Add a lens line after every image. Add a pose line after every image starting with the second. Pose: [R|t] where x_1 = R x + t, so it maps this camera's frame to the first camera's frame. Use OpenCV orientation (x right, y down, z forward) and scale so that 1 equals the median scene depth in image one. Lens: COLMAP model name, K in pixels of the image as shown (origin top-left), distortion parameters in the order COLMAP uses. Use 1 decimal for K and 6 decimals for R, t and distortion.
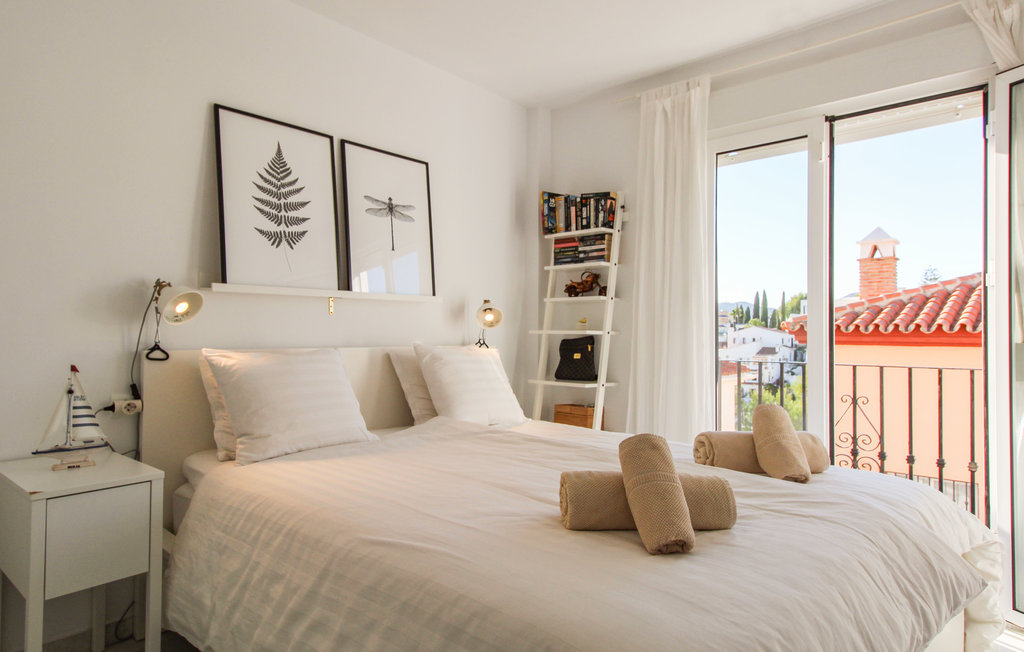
lens RADIAL K [[609.3, 0, 512.0], [0, 609.3, 326.0], [0, 0, 1]] dist [-0.001396, 0.000314]
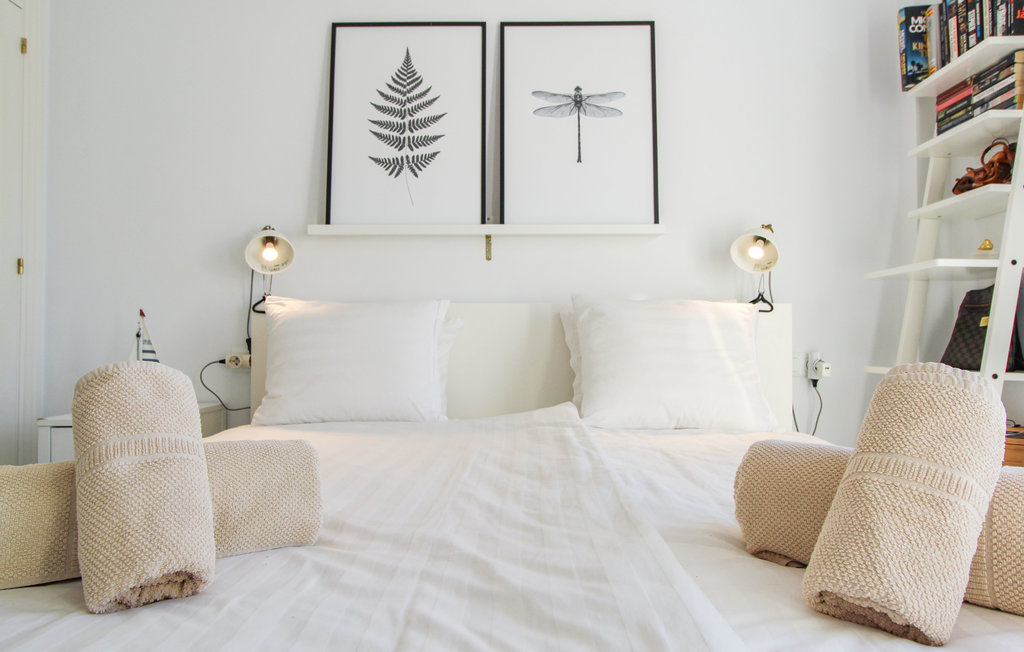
lens RADIAL K [[735.9, 0, 512.0], [0, 735.9, 326.0], [0, 0, 1]] dist [-0.001252, -0.000604]
pose [[0.646816, -0.018836, -0.762414, 0.441743], [0.009848, 0.999818, -0.016347, 0.083491], [0.762583, 0.003065, 0.646884, 0.475578]]
